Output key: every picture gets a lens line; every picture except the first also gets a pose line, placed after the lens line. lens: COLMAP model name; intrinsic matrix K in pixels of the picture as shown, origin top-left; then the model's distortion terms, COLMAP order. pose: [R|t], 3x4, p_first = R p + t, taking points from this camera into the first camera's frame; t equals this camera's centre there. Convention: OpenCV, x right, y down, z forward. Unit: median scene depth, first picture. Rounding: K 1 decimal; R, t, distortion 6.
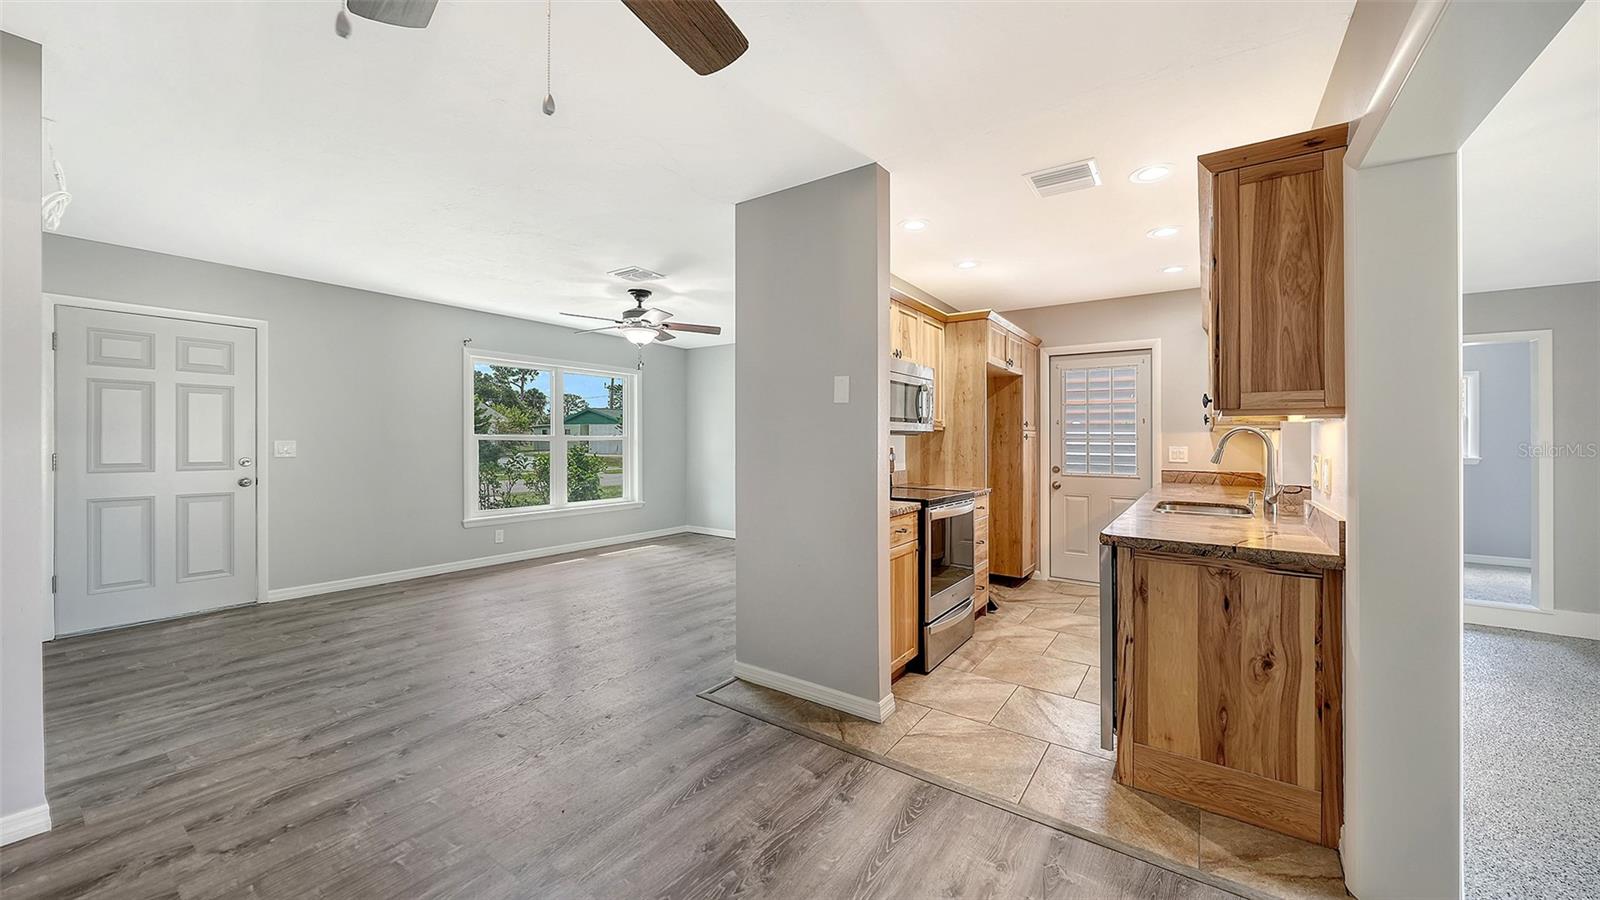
lens RADIAL K [[580.5, 0, 793.6], [0, 580.5, 433.9], [0, 0, 1]] dist [-0.000999, 0.000136]
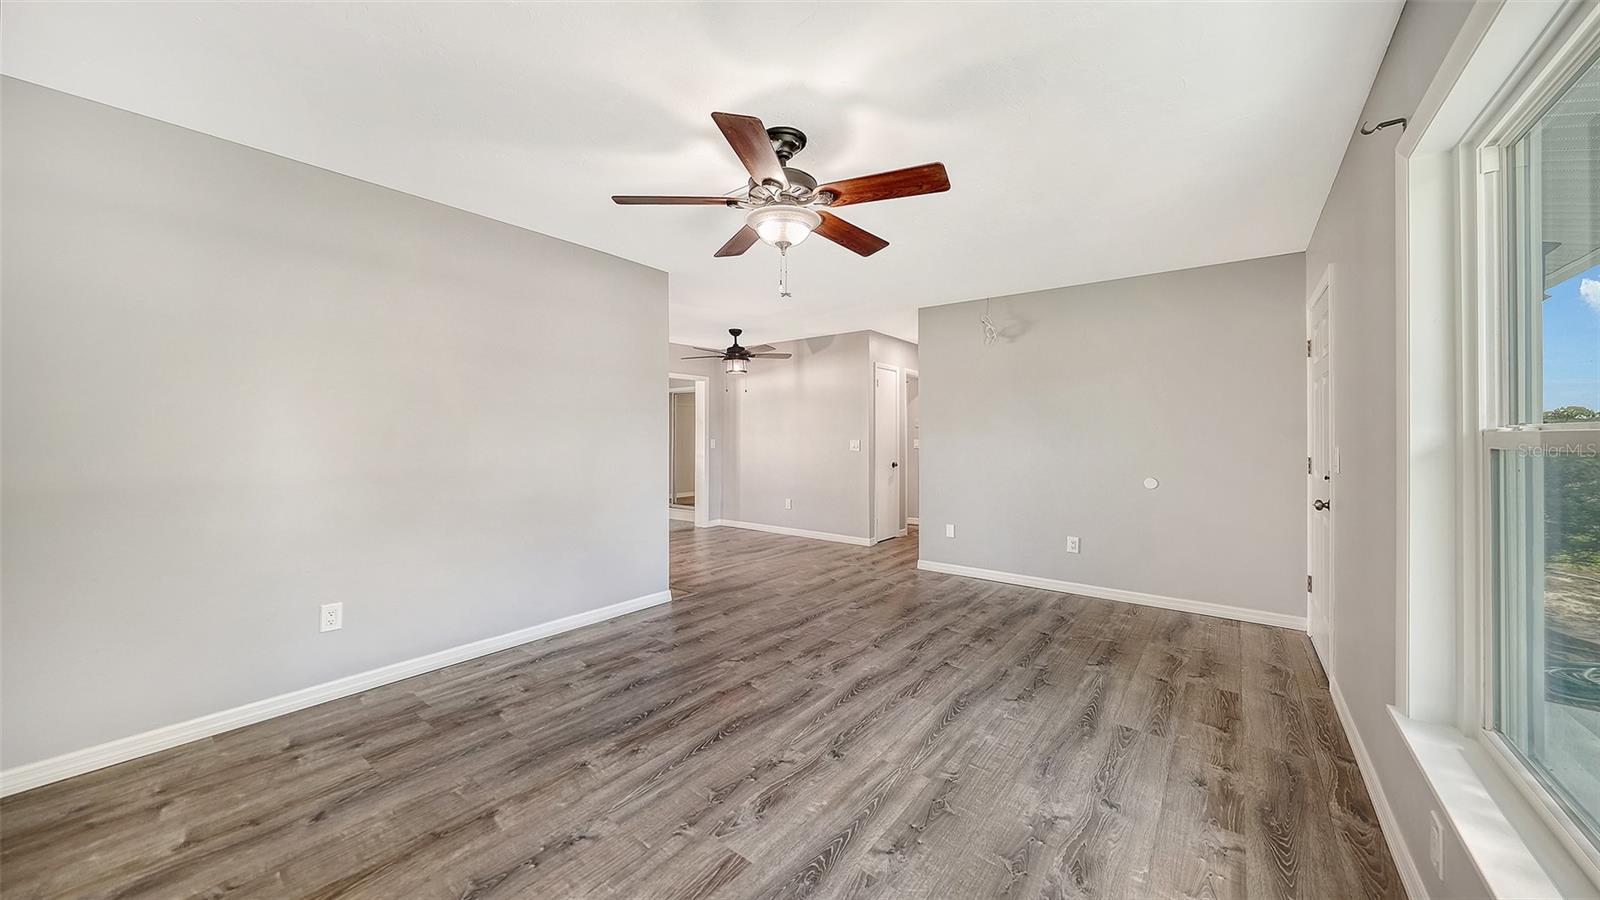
lens RADIAL K [[556.6, 0, 797.5], [0, 556.6, 443.4], [0, 0, 1]] dist [0.000132, -0.000109]
pose [[-0.999046, -0.013384, 0.041557, -0.457024], [-0.013320, 0.999910, 0.001814, 0.022332], [-0.041578, 0.001259, -0.999134, 2.302627]]
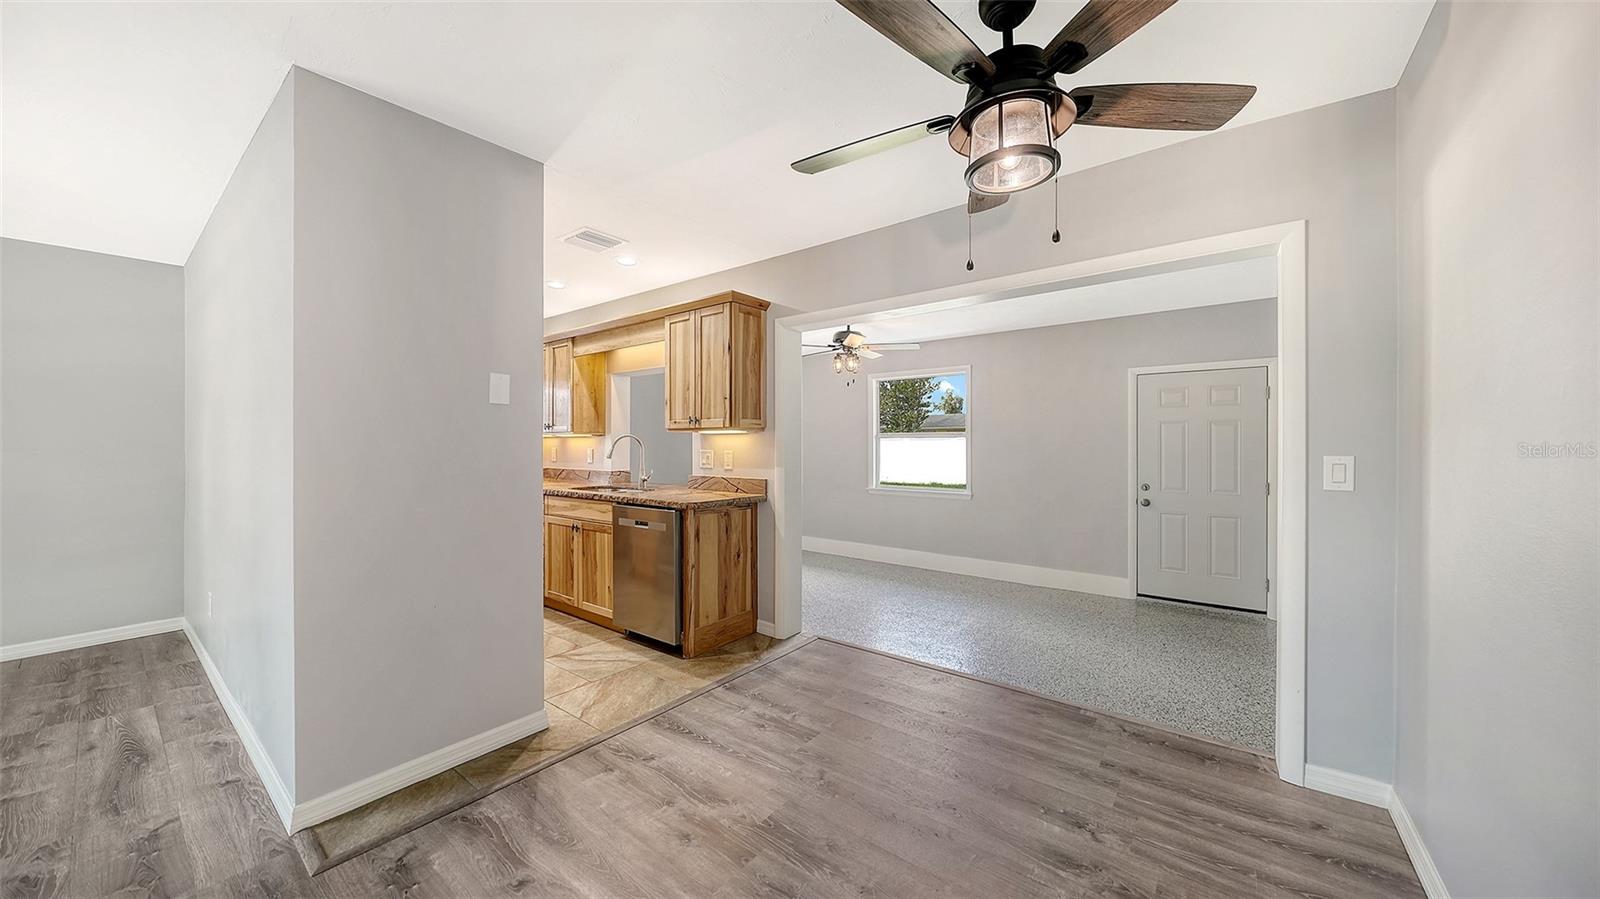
lens RADIAL K [[555.4, 0, 795.6], [0, 555.4, 440.9], [0, 0, 1]] dist [-0.001903, -0.000252]
pose [[0.047732, -0.003248, 0.998855, -0.643553], [-0.006457, 0.999973, 0.003560, -0.002792], [-0.998839, -0.006620, 0.047710, 0.432752]]
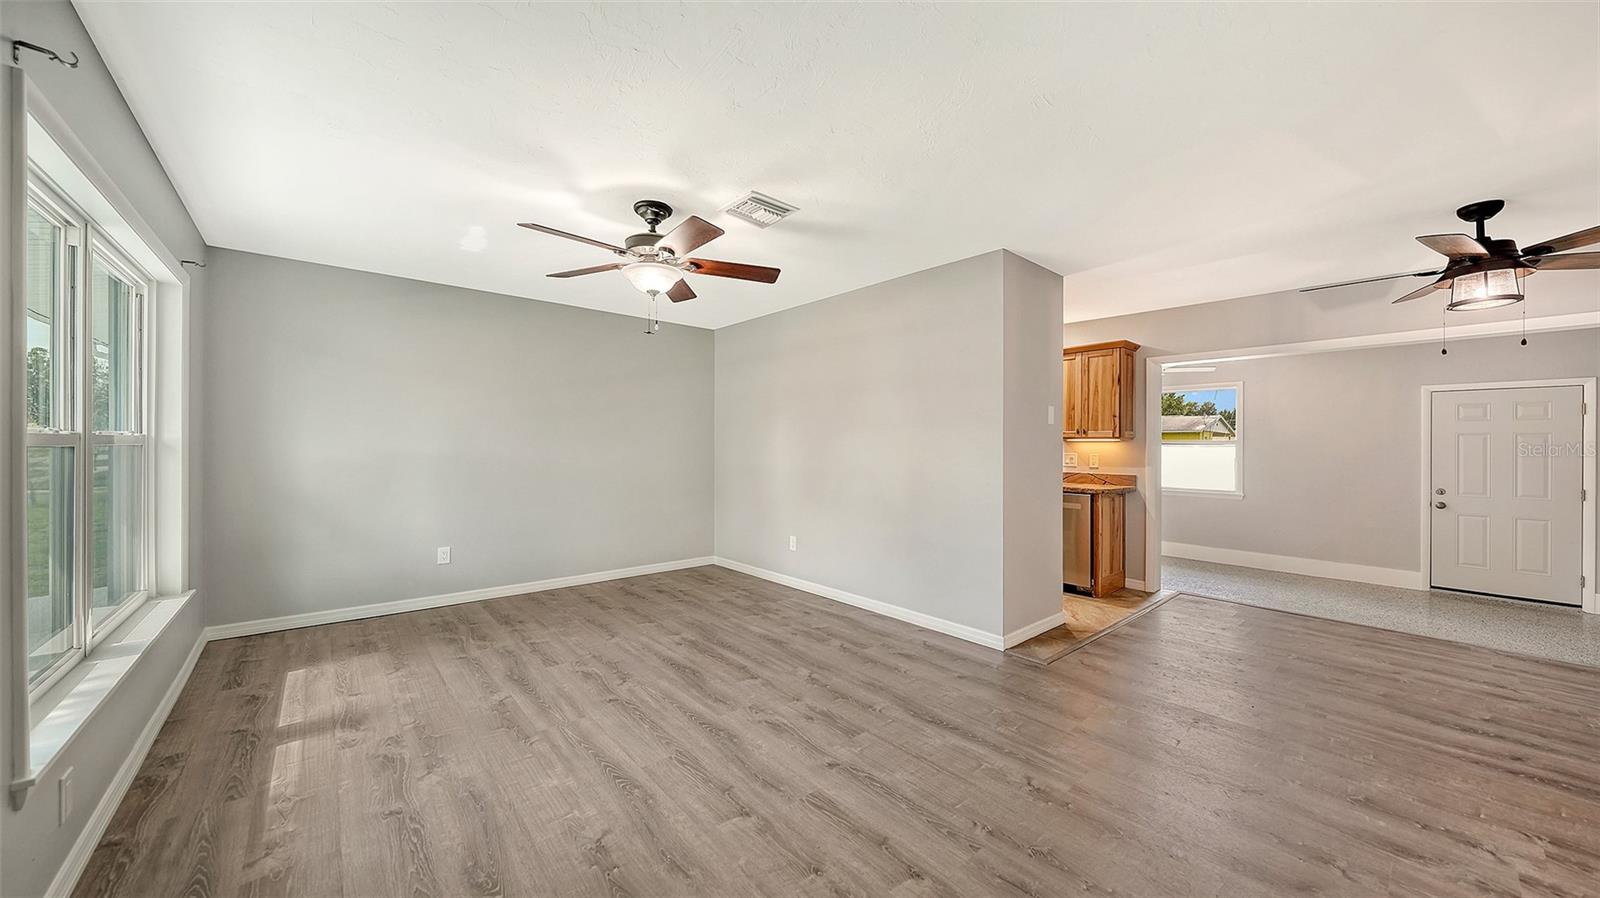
lens RADIAL K [[556.6, 0, 797.5], [0, 556.6, 442.4], [0, 0, 1]] dist [0.000132, -0.000109]
pose [[0.238658, 0.001520, 0.971103, -1.263730], [-0.017594, 0.999841, 0.002759, 0.001689], [-0.970944, -0.017744, 0.238647, 1.113572]]
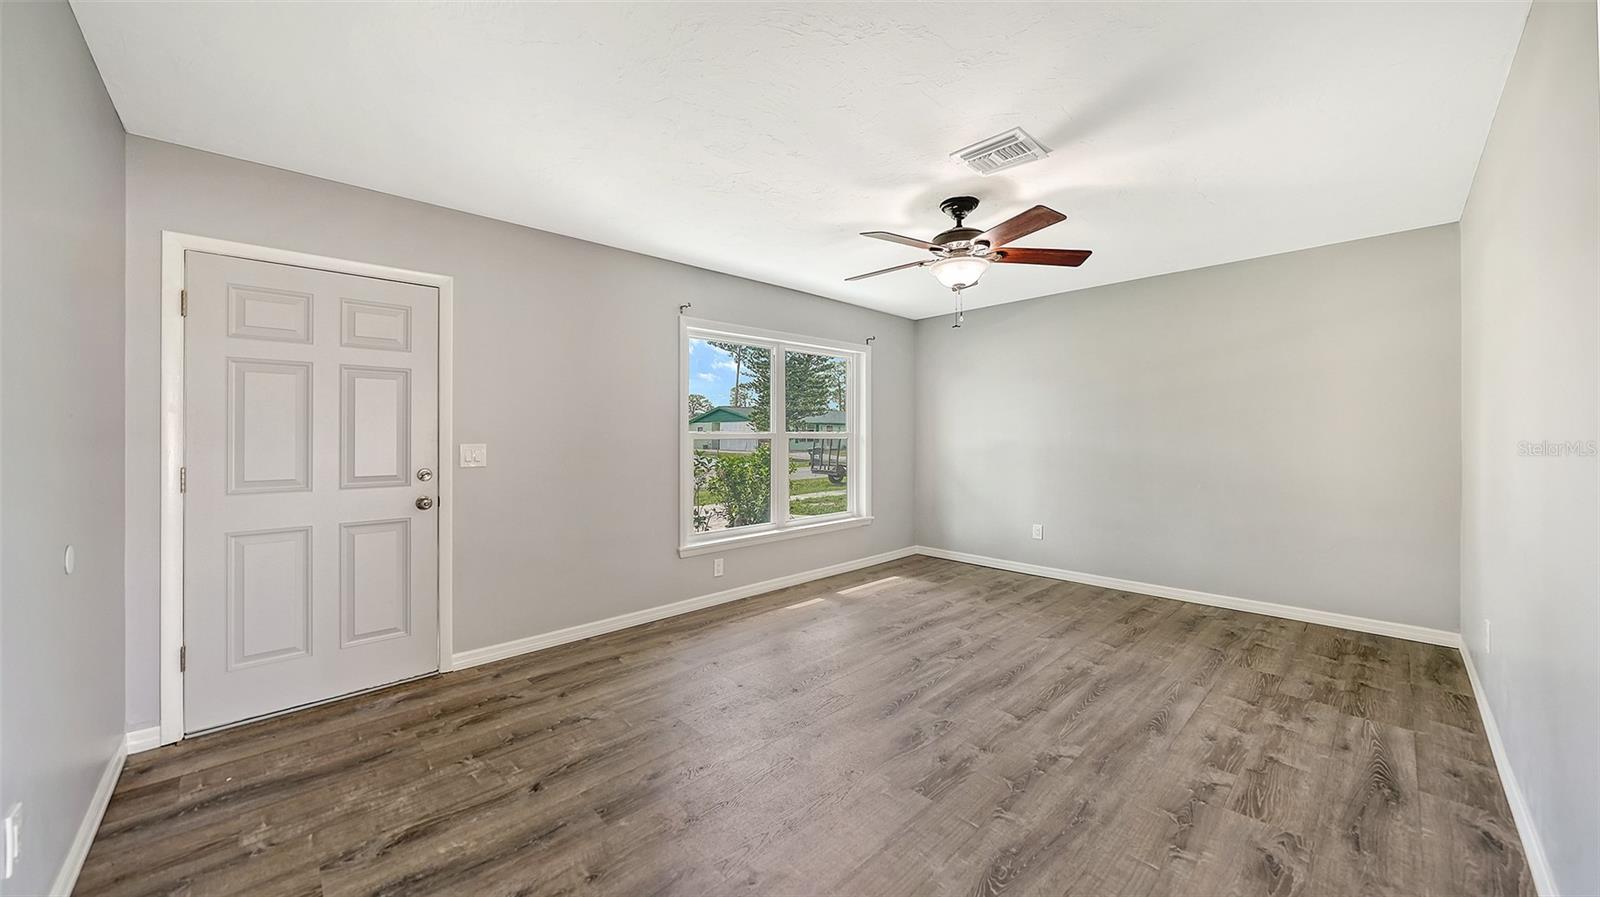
lens RADIAL K [[565.5, 0, 790.5], [0, 565.5, 416.3], [0, 0, 1]] dist [-0.001752, 0.000392]
pose [[0.980443, -0.018974, -0.195885, -0.498161], [0.014388, 0.999589, -0.024812, 0.001056], [0.196275, 0.021509, 0.980313, 0.550331]]
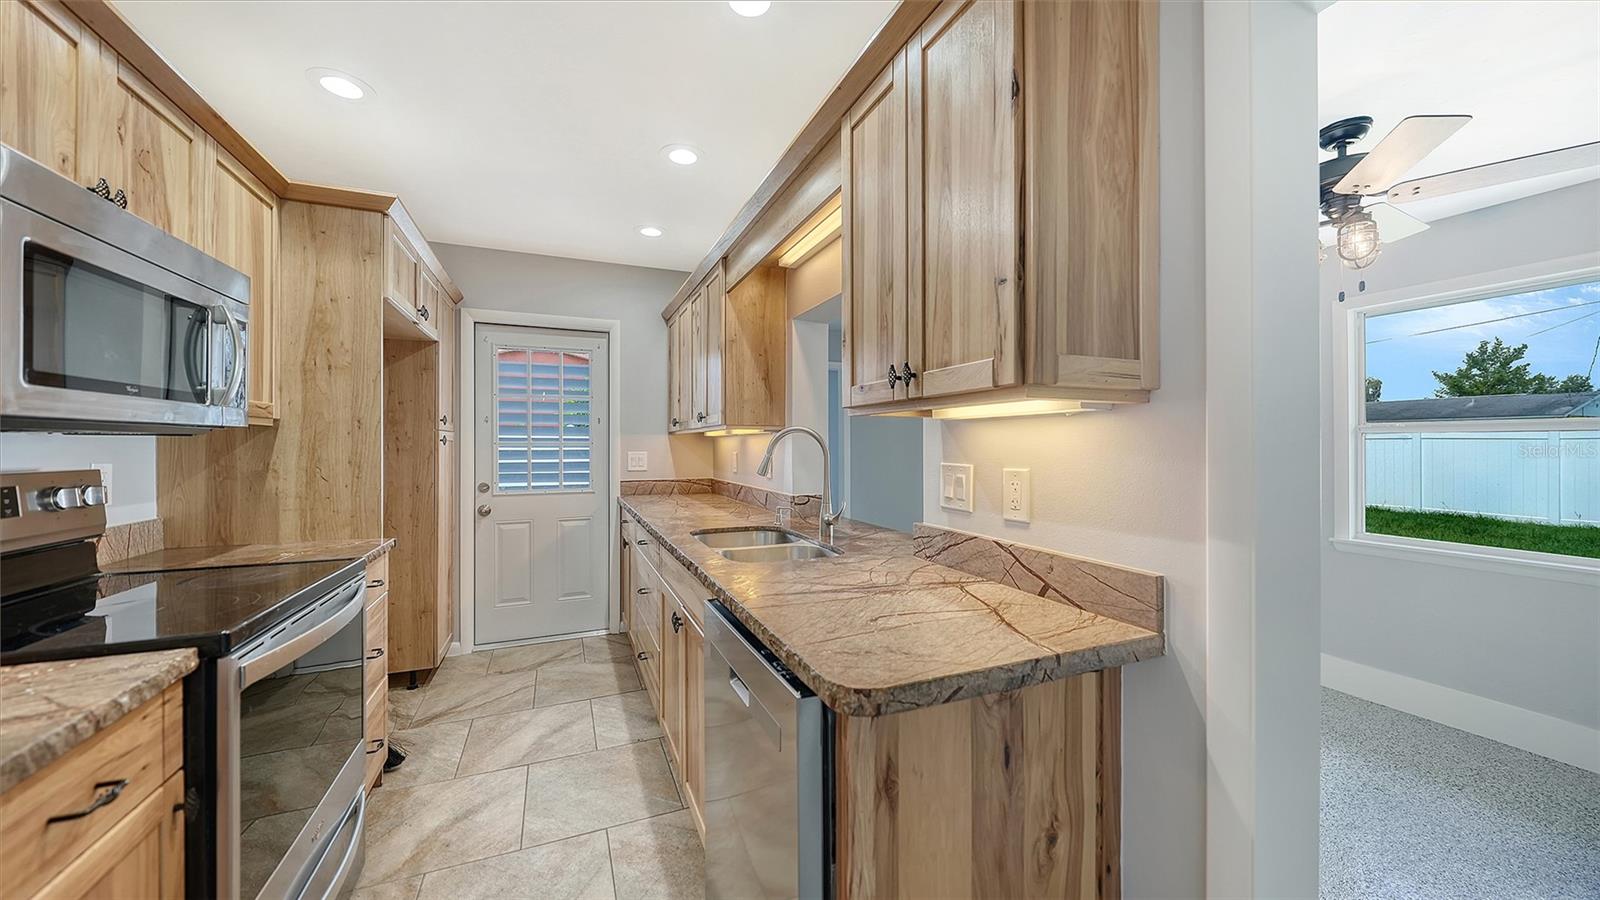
lens RADIAL K [[564.9, 0, 794.4], [0, 564.9, 439.4], [0, 0, 1]] dist [-0.001905, -0.000268]
pose [[0.529381, 0.001898, 0.848382, 0.130365], [-0.003603, 0.999994, 0.000011, 0.004131], [-0.848377, -0.003063, 0.529384, 0.556925]]
